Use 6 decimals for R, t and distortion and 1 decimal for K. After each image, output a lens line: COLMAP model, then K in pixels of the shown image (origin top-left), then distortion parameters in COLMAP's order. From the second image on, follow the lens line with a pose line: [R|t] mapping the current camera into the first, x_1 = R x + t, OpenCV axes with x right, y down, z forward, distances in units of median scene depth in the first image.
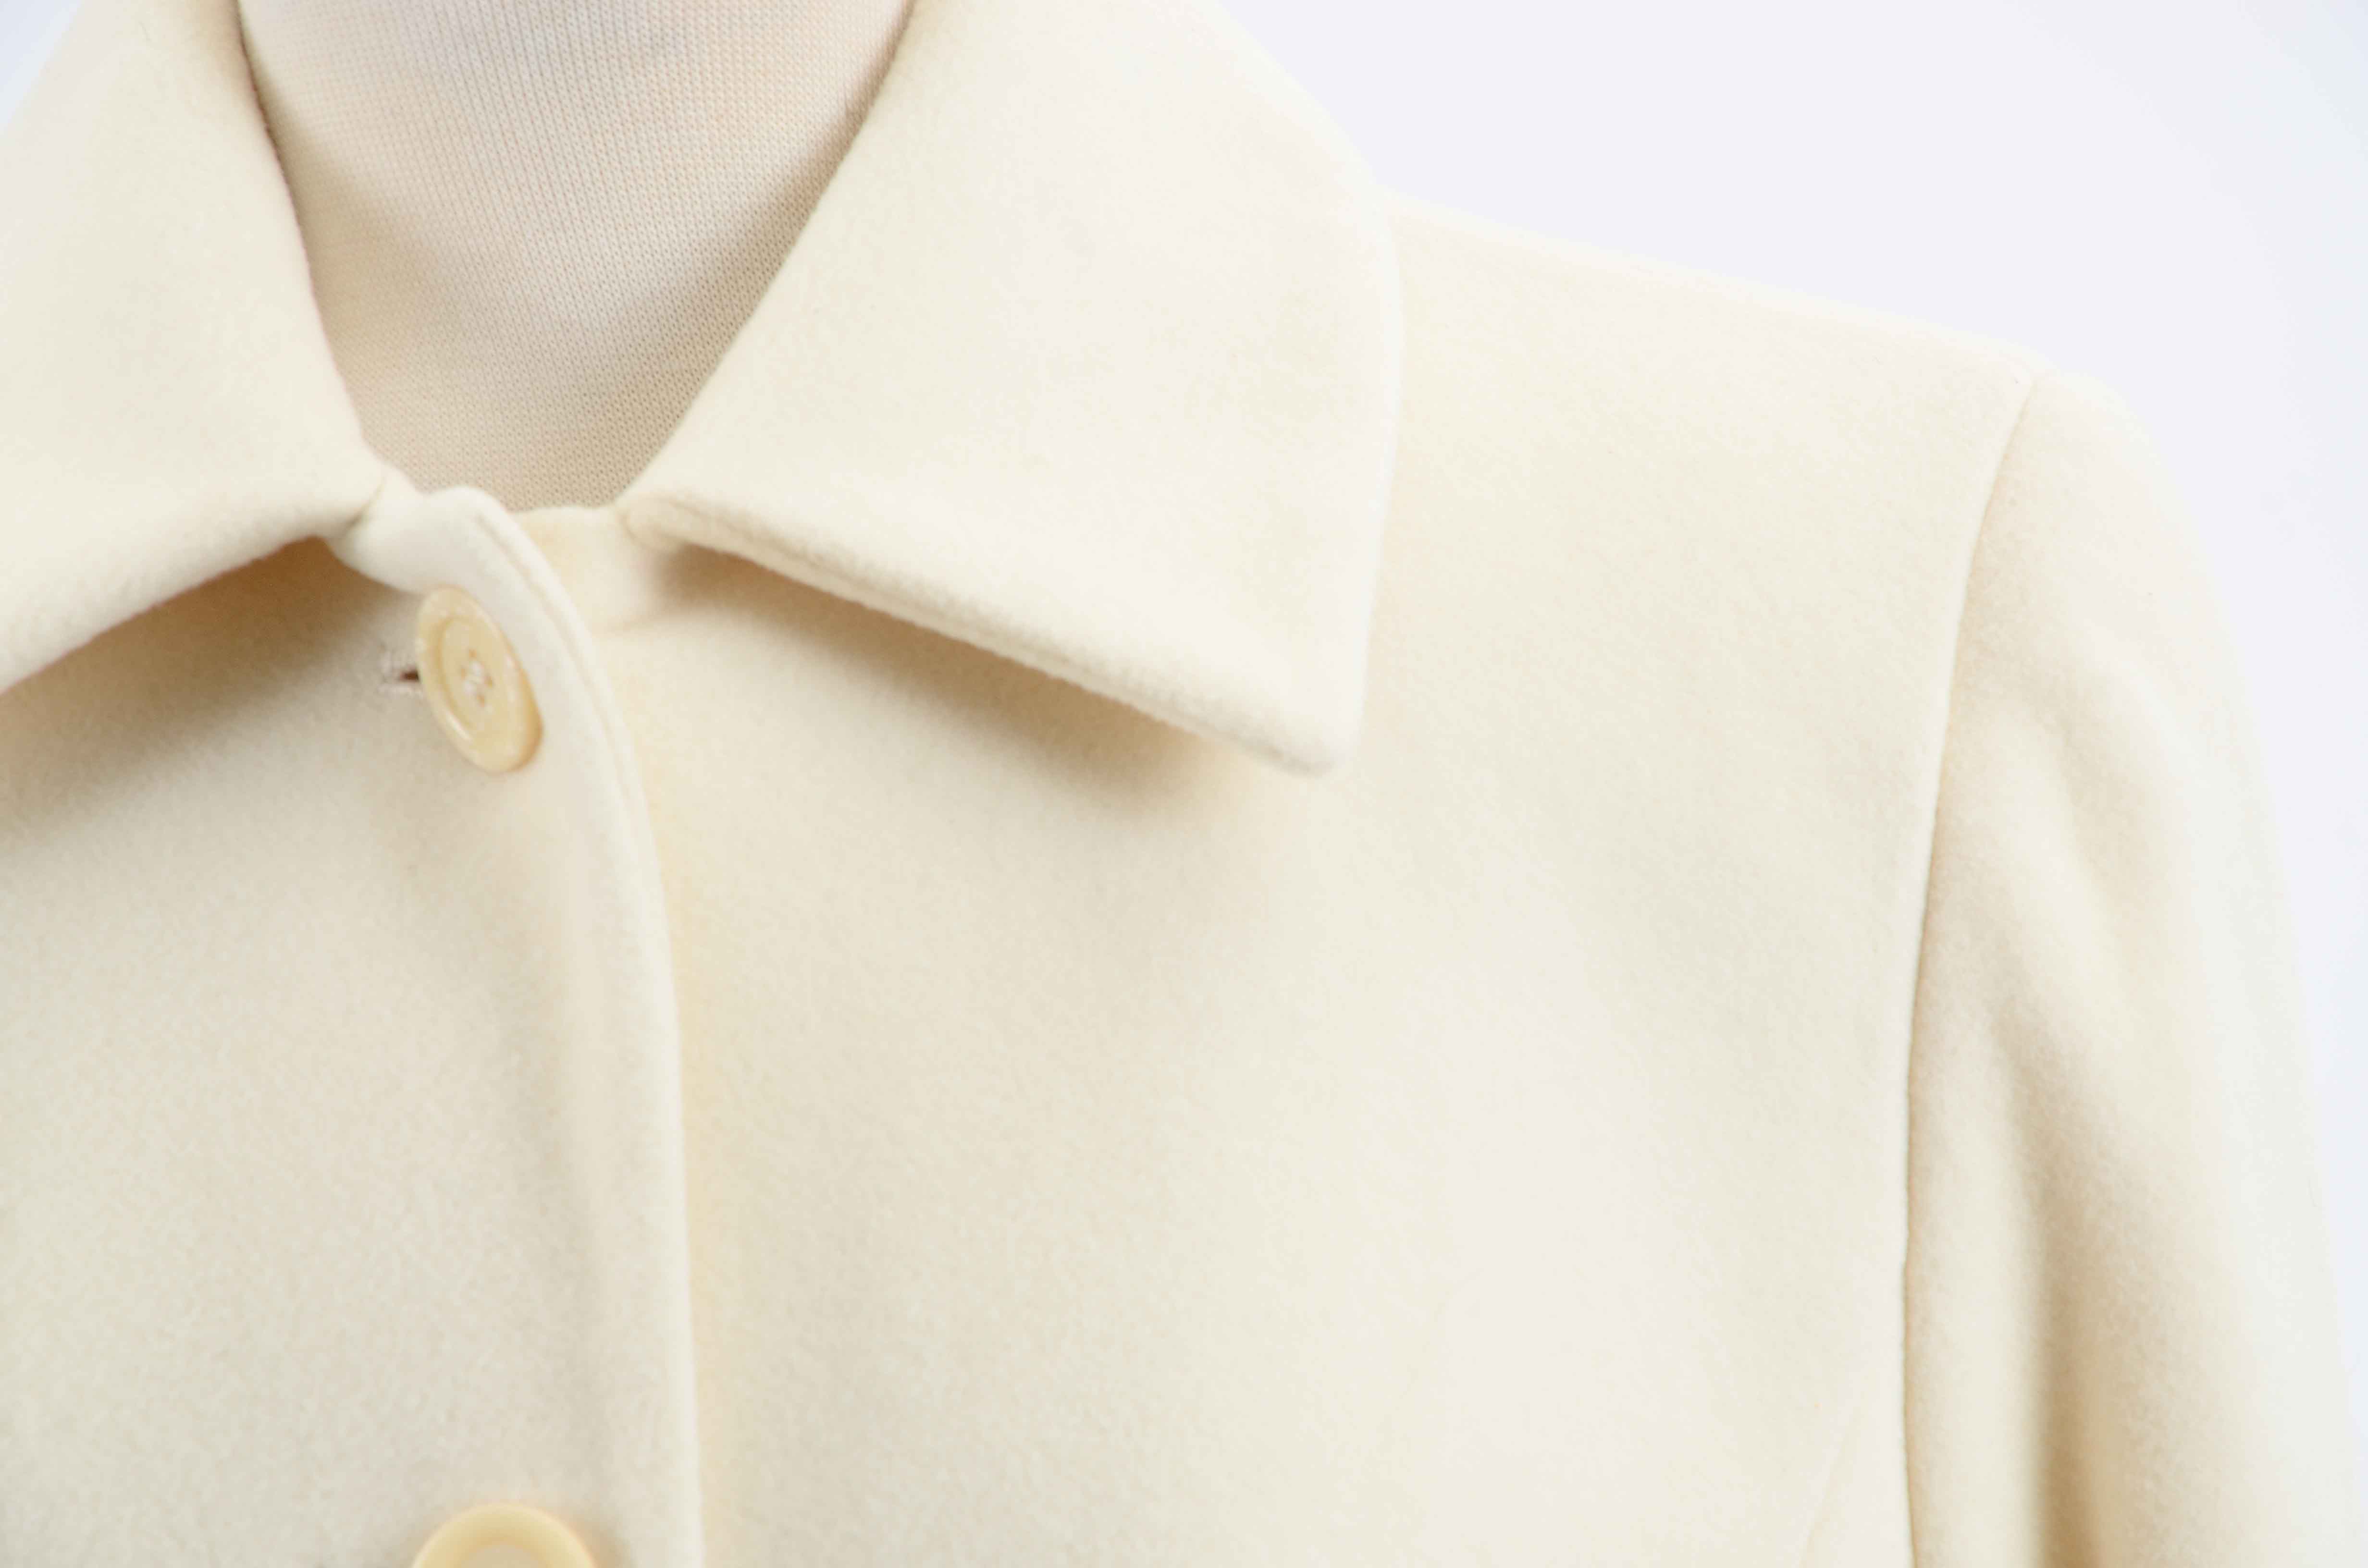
lens RADIAL K [[9638.6, 0, 1174.6], [0, 9638.6, 796.4], [0, 0, 1]] dist [1.340095, 0.000000]
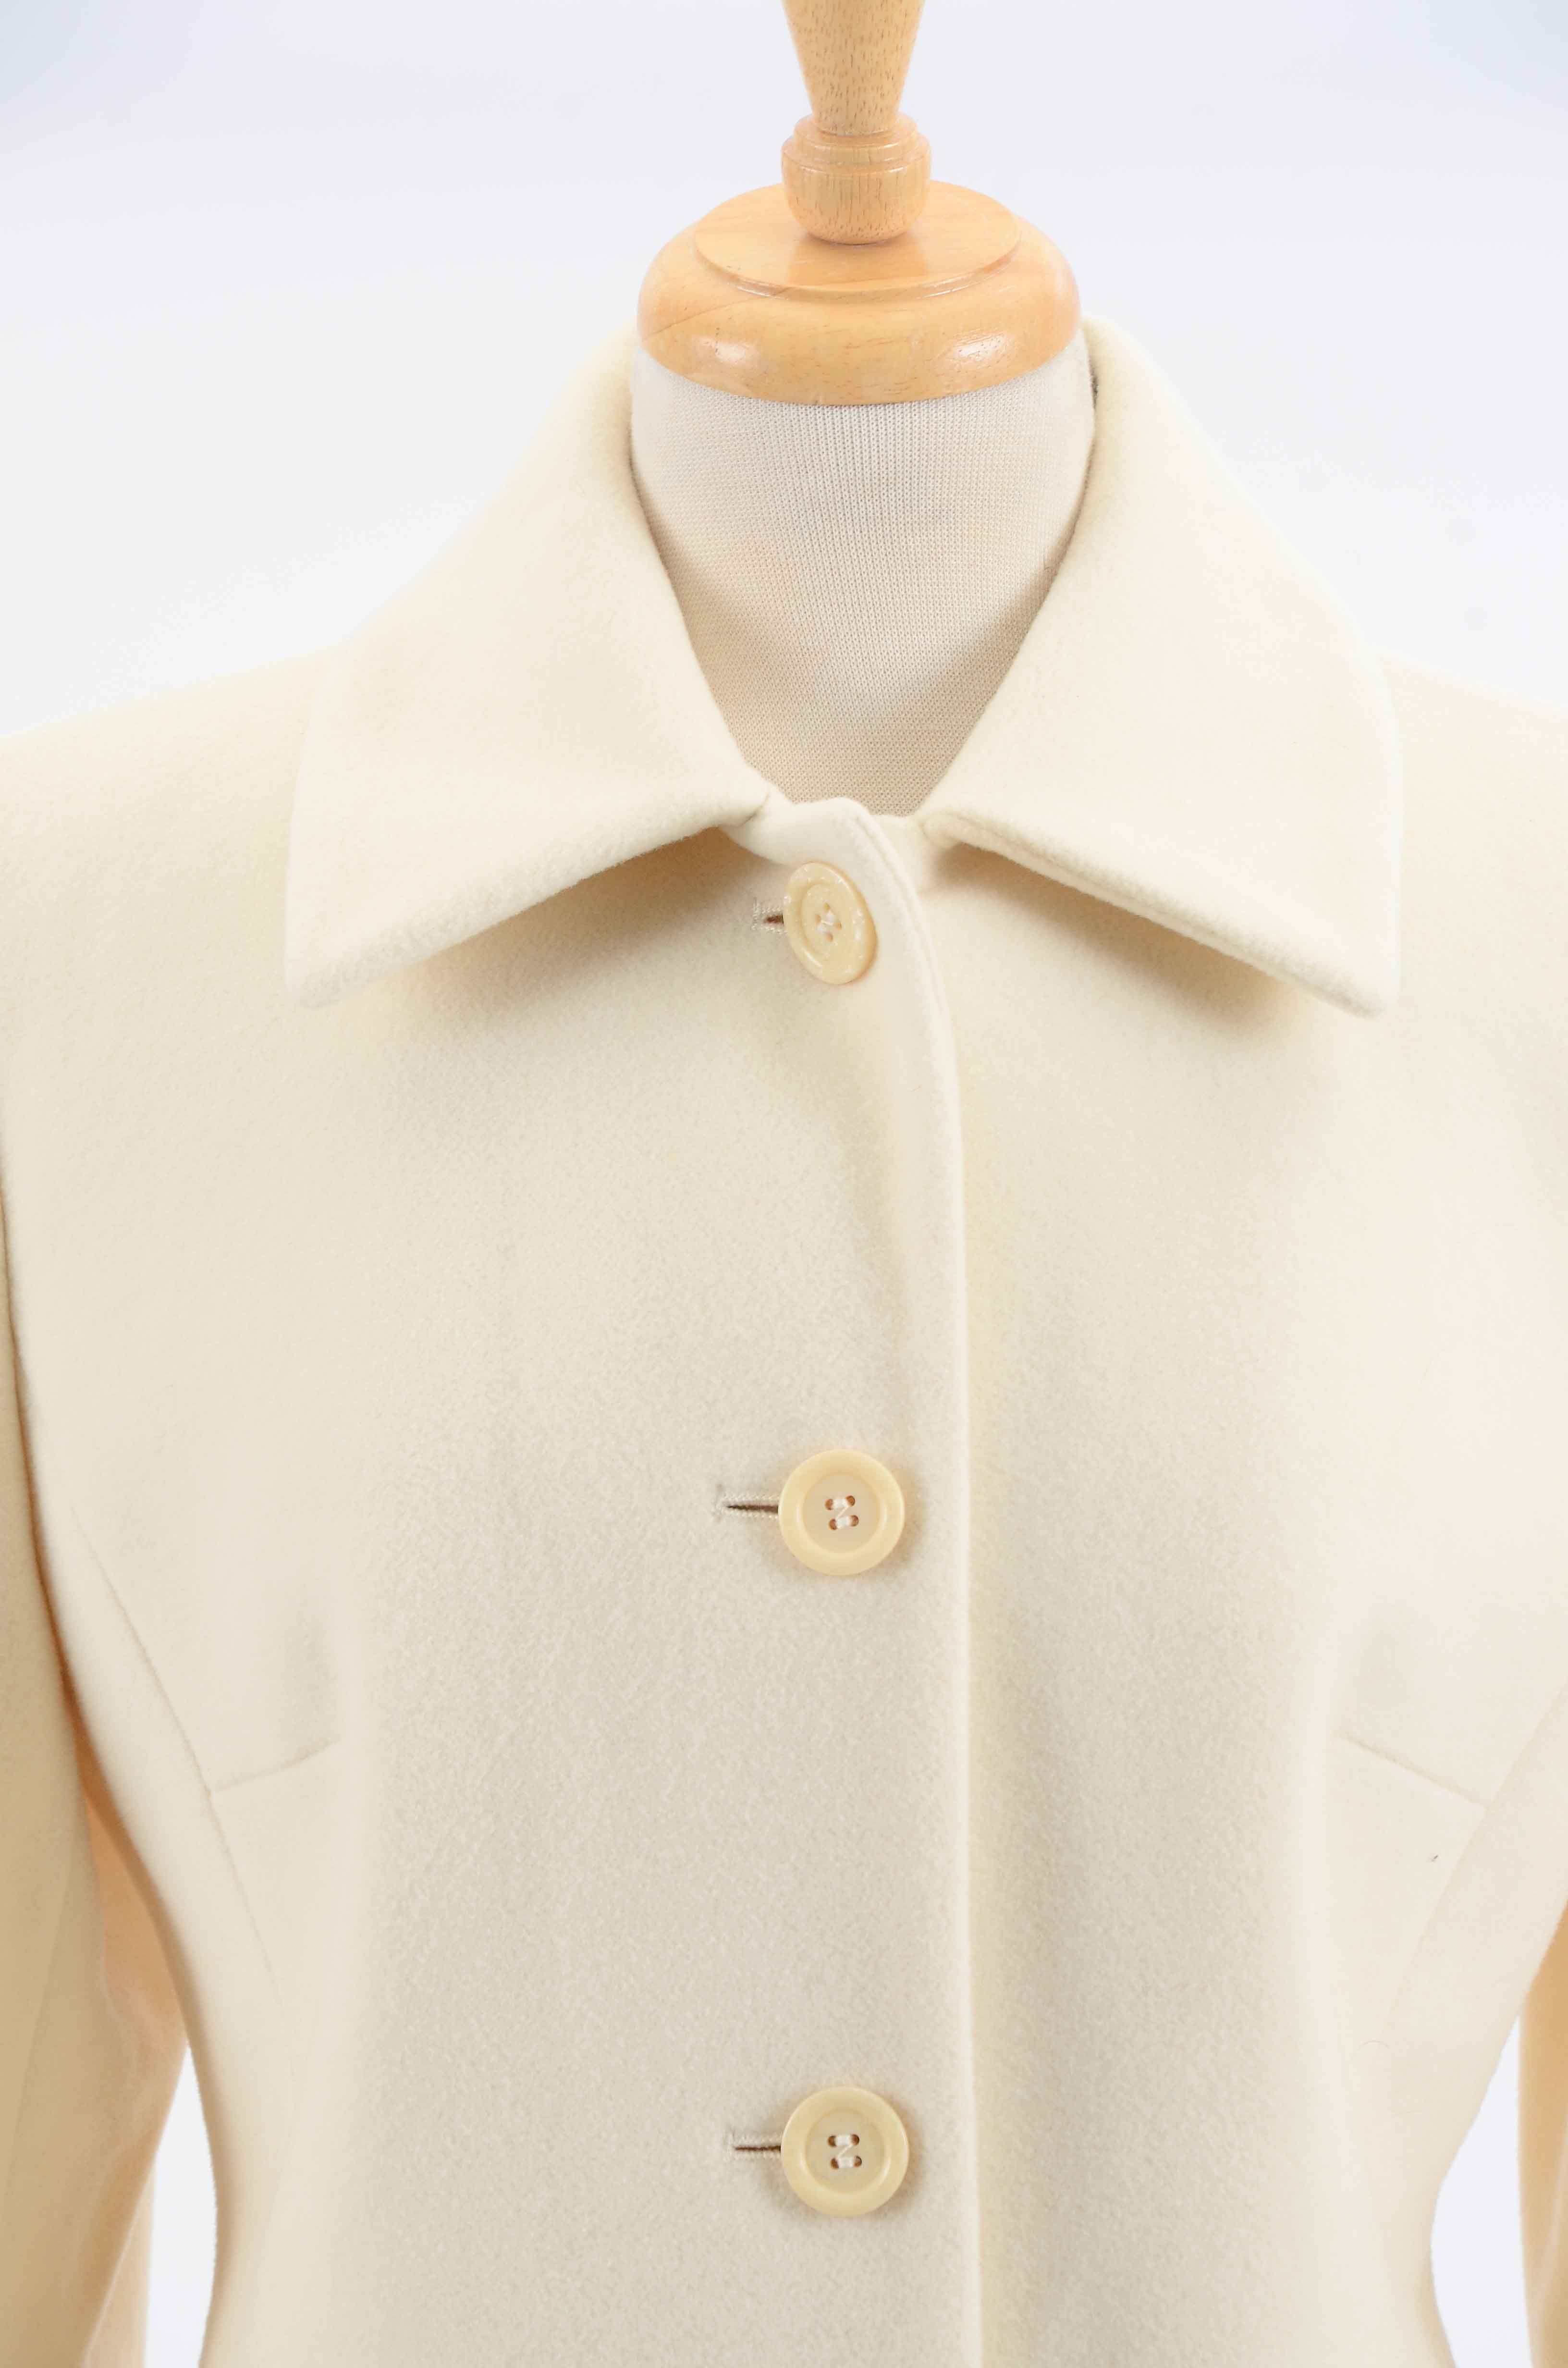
lens RADIAL K [[9638.6, 0, 787.9], [0, 9638.6, 1178.6], [0, 0, 1]] dist [1.340095, 0.000000]
pose [[0.992492, 0.058981, 0.107151, -0.241568], [-0.058634, 0.998259, -0.006386, 0.038824], [-0.107341, 0.000055, 0.994222, -0.526129]]
